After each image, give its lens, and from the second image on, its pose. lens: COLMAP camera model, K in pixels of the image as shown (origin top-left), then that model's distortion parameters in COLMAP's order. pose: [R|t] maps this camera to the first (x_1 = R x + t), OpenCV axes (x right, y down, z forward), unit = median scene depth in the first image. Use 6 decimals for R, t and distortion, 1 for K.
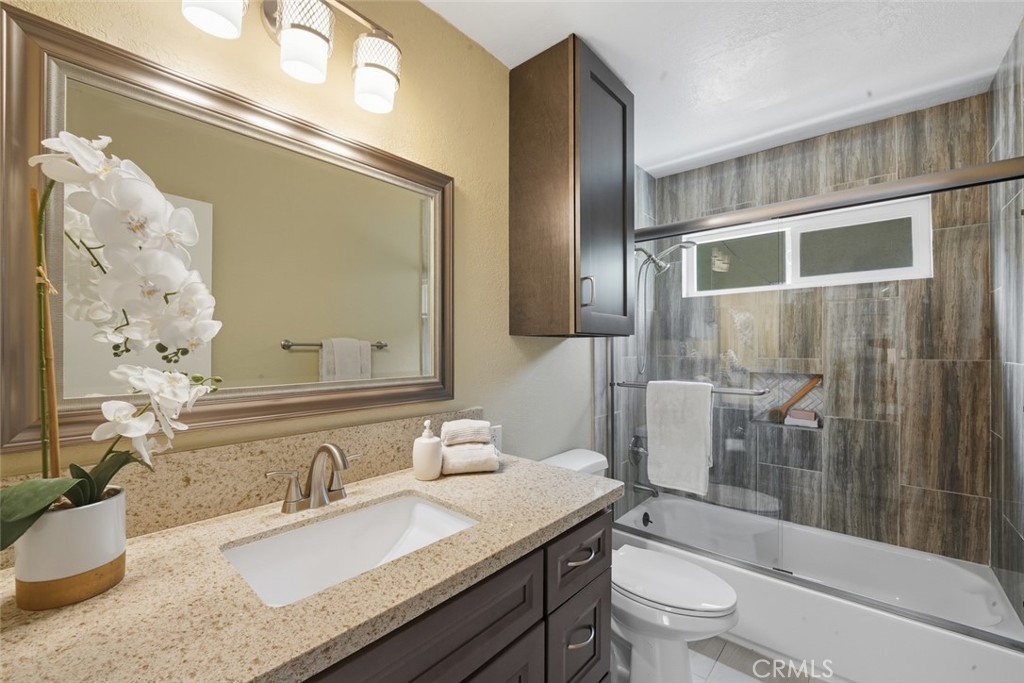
lens RADIAL K [[423.0, 0, 507.4], [0, 423.0, 346.9], [0, 0, 1]] dist [-0.009576, -0.000447]
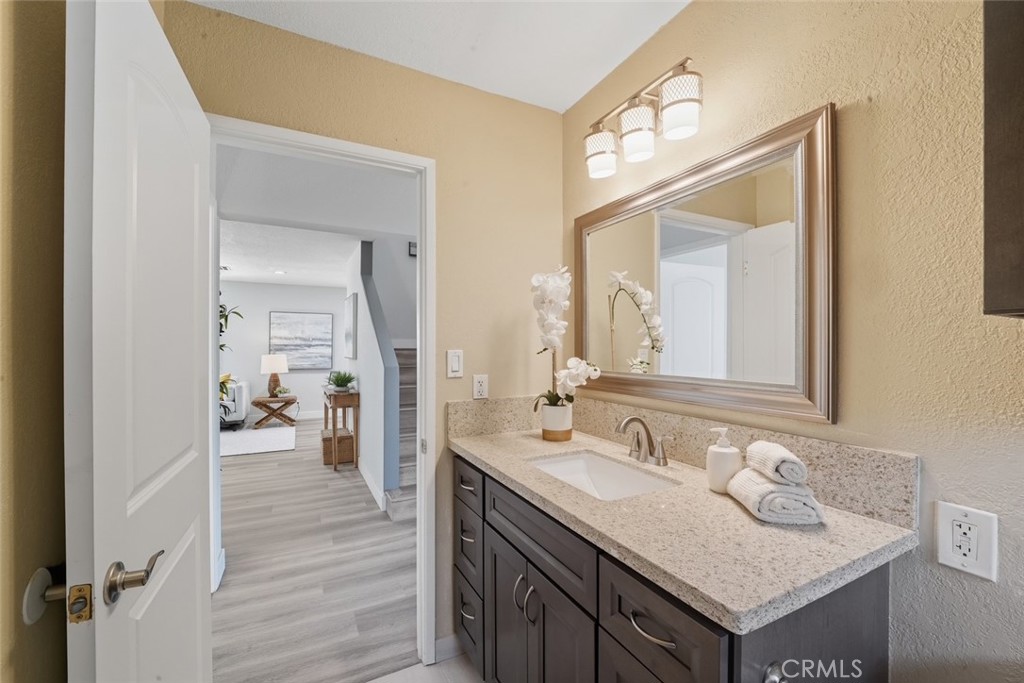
lens RADIAL K [[423.0, 0, 507.4], [0, 423.0, 346.9], [0, 0, 1]] dist [-0.009576, -0.000447]
pose [[-0.371733, 0.000525, -0.928340, 1.010873], [0.000170, 1.000000, 0.000497, -0.003972], [0.928340, 0.000027, -0.371733, 1.090739]]
